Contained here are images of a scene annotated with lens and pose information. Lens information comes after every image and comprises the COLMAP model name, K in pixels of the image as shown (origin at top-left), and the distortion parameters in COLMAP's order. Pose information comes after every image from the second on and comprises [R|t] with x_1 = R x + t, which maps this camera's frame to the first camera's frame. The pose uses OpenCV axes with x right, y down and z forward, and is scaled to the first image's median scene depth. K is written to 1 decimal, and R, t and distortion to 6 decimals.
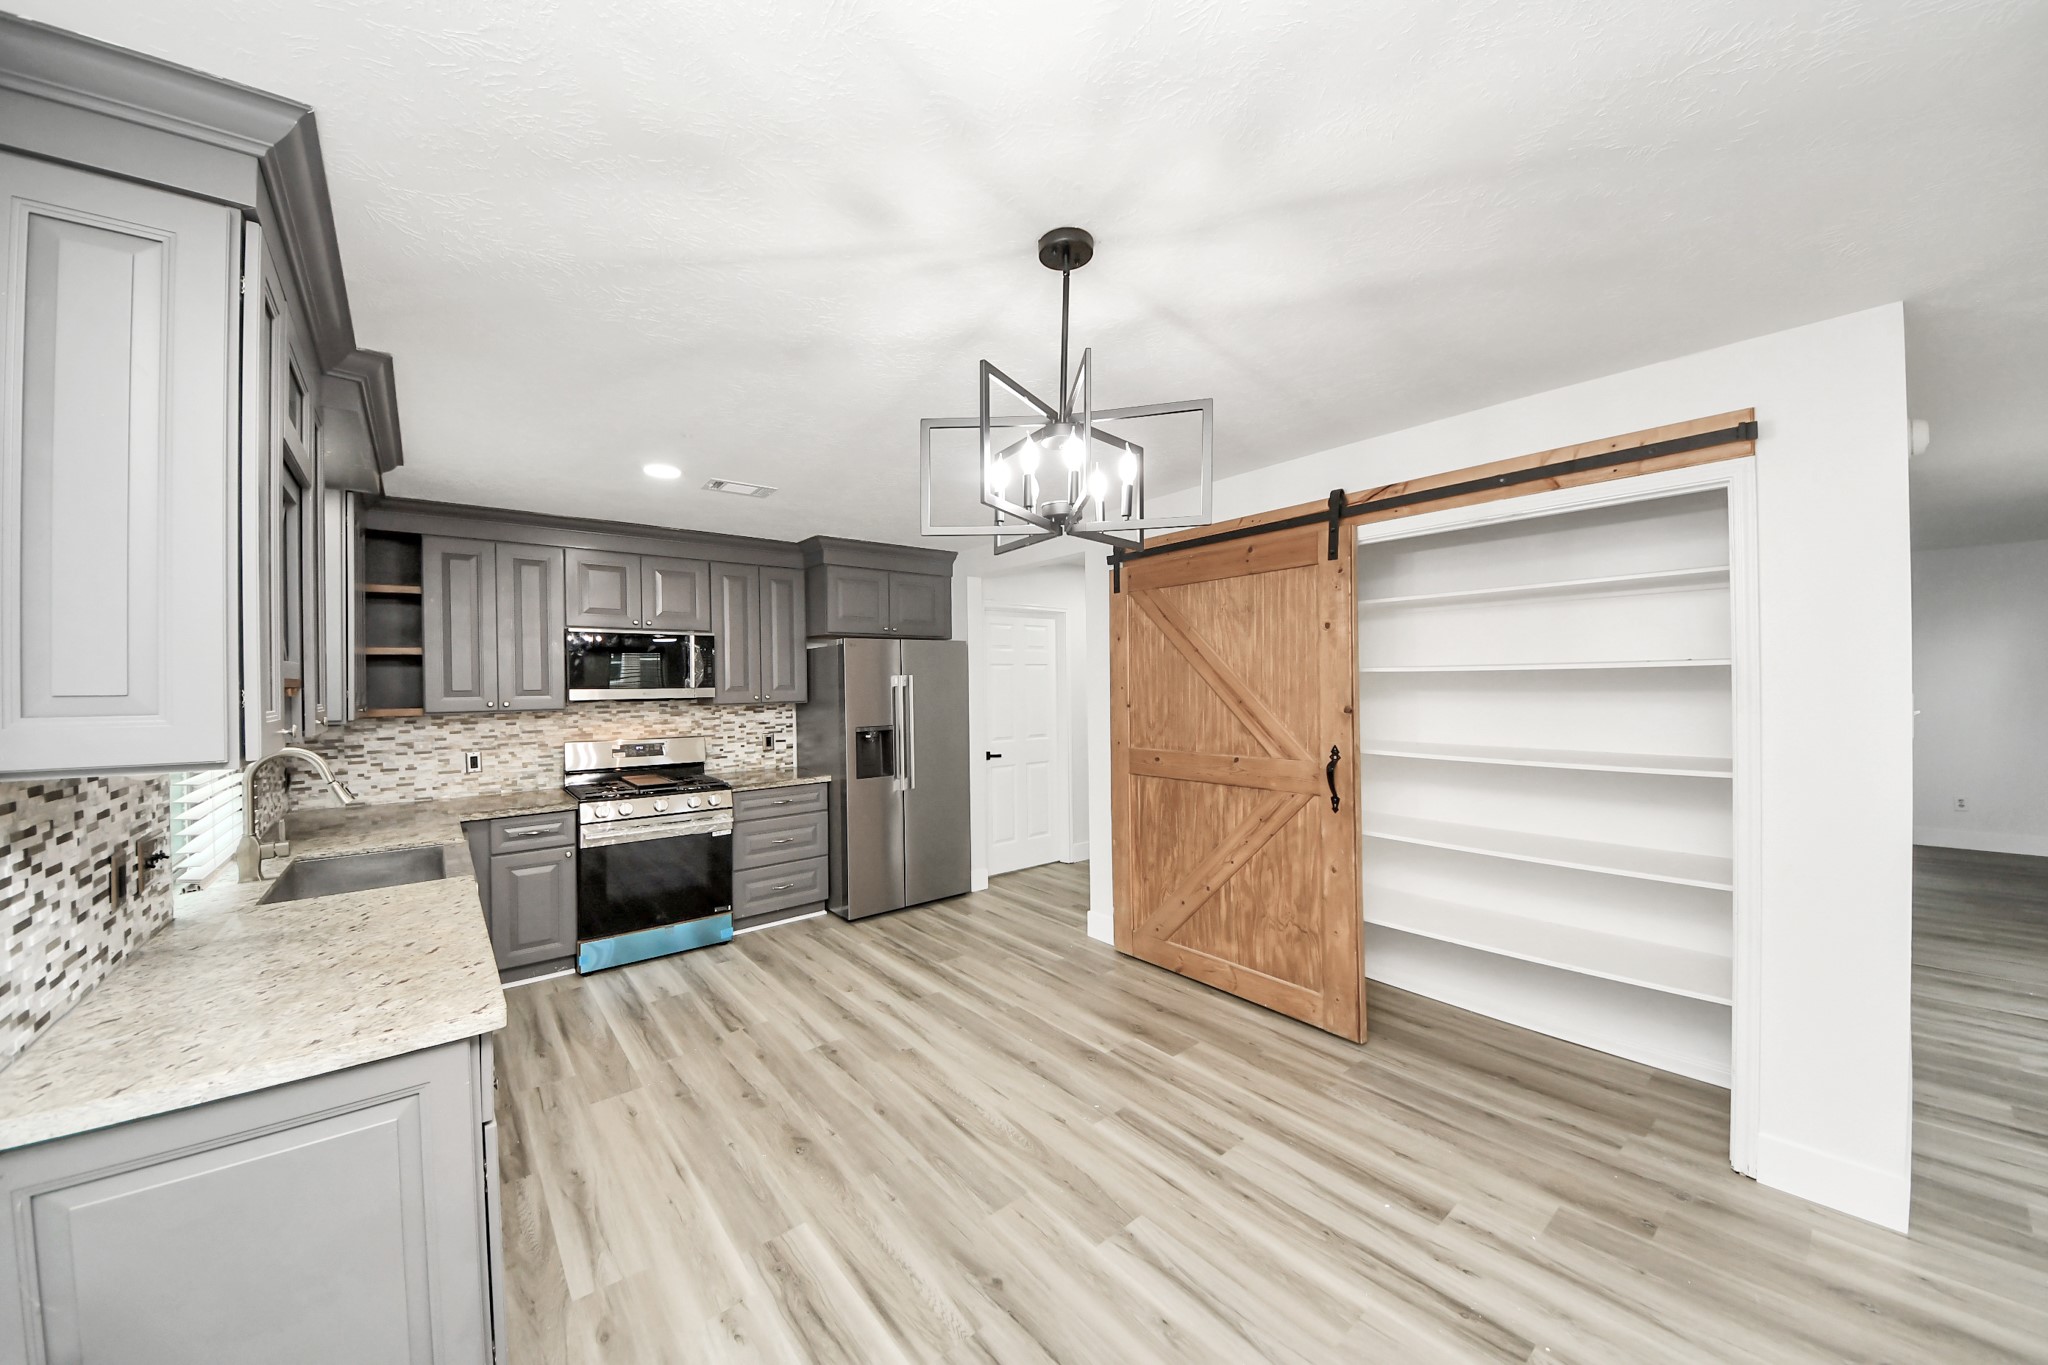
lens RADIAL K [[696.2, 0, 1007.5], [0, 696.2, 683.0], [0, 0, 1]] dist [0.051639, -0.022611]
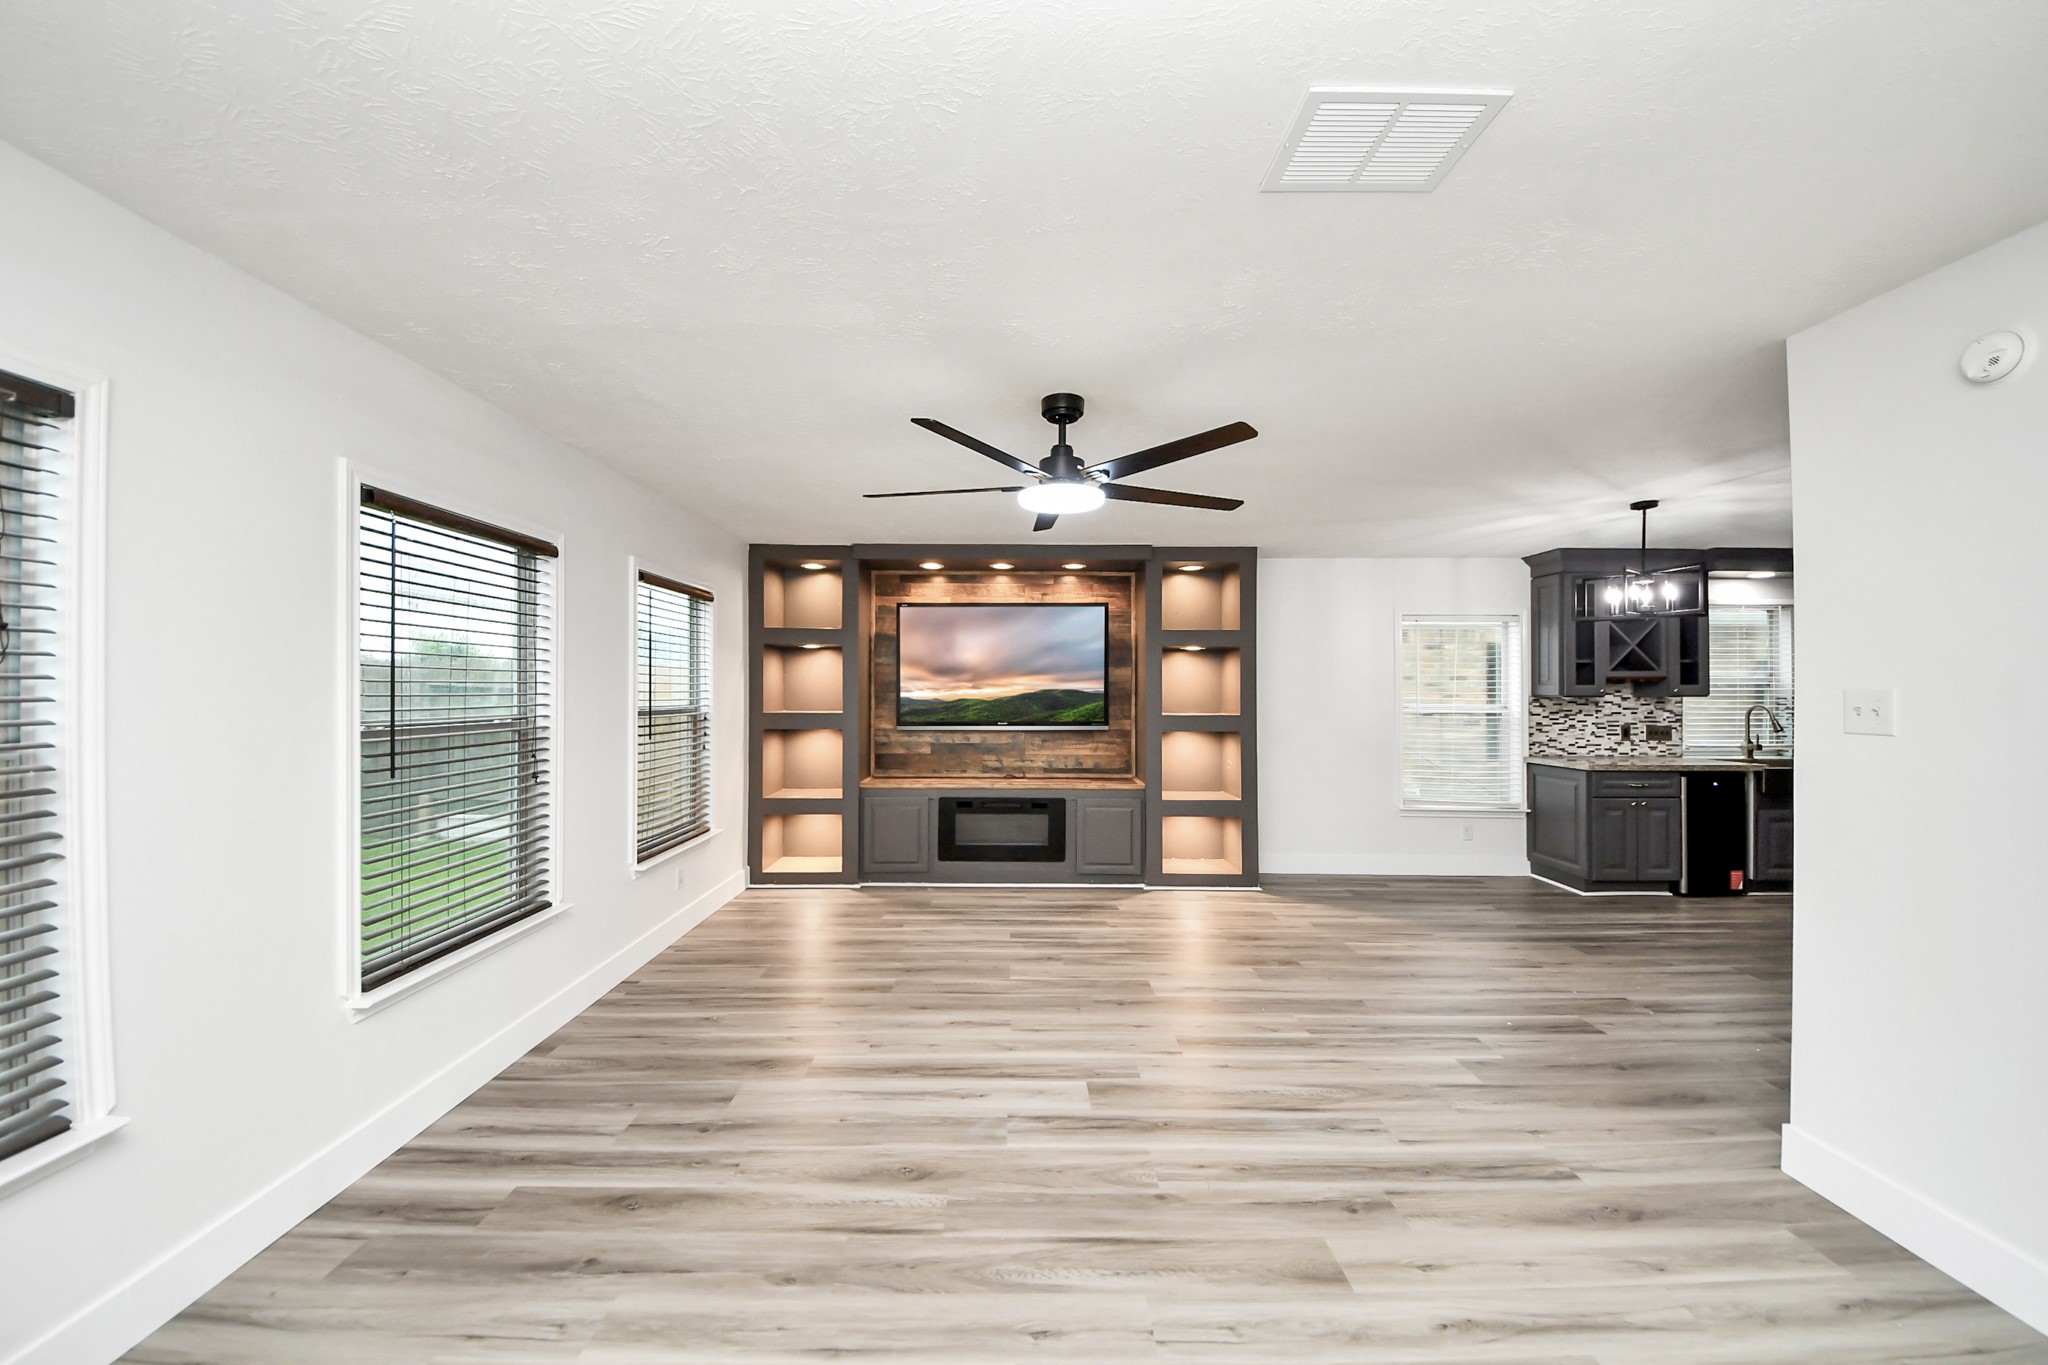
lens RADIAL K [[724.9, 0, 1024.3], [0, 724.9, 688.6], [0, 0, 1]] dist [0.040254, -0.026769]
pose [[-0.622966, 0.011169, -0.782169, 1.632917], [0.008940, 0.999934, 0.007158, 0.000290], [0.782198, -0.002534, -0.623025, 0.431909]]
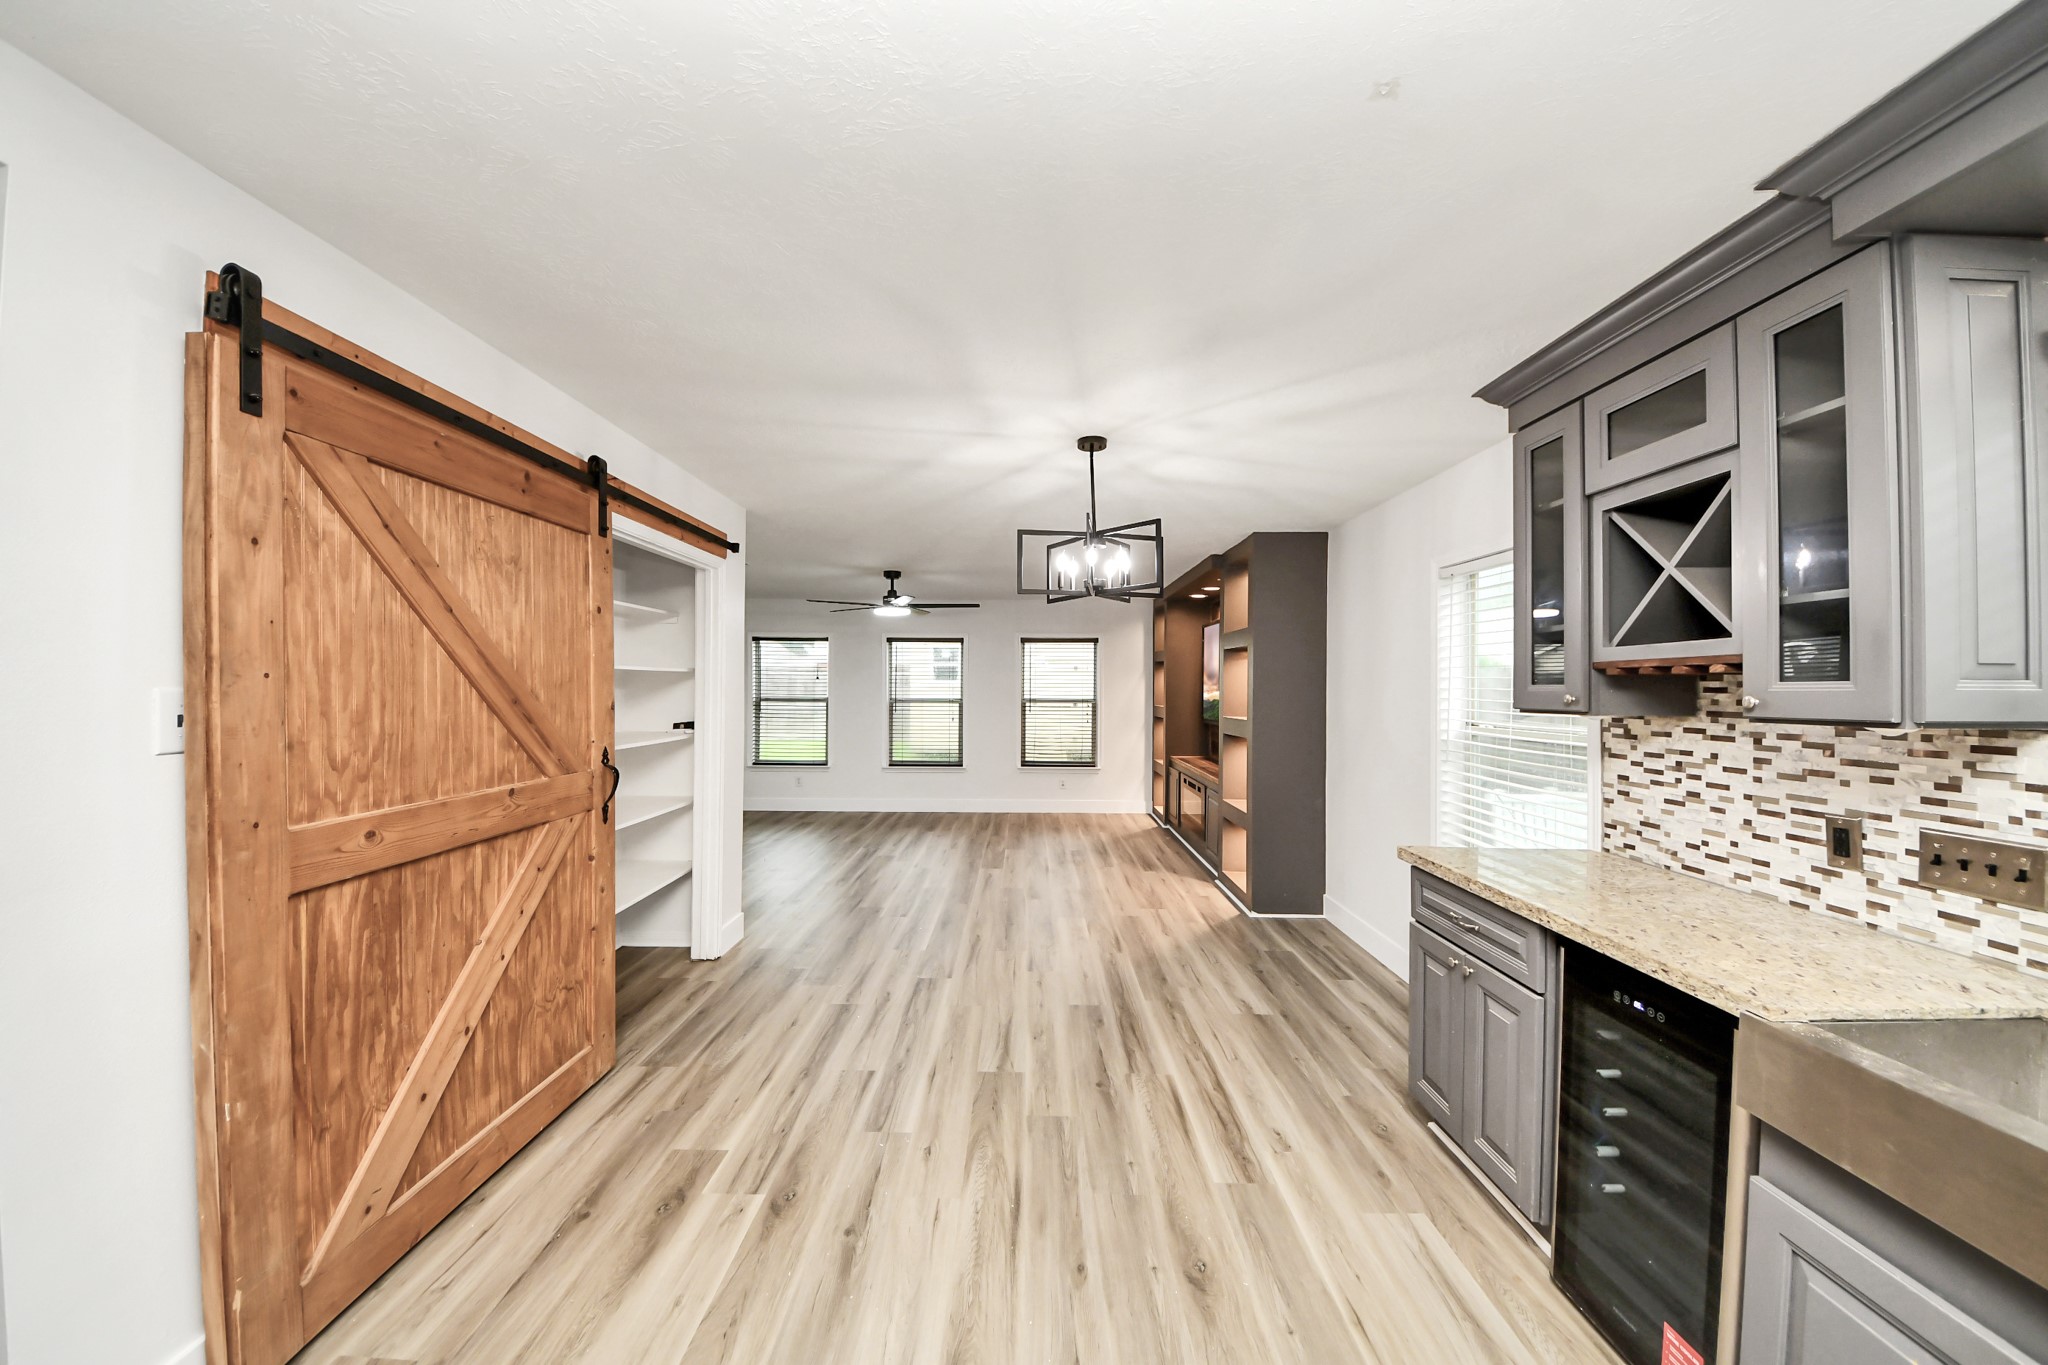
lens RADIAL K [[726.4, 0, 1011.6], [0, 726.4, 685.6], [0, 0, 1]] dist [0.045101, -0.026829]
pose [[-0.760640, 0.012569, 0.649052, -0.466186], [0.004330, 0.999889, -0.014289, 0.023575], [-0.649159, -0.008058, -0.760610, 1.224879]]
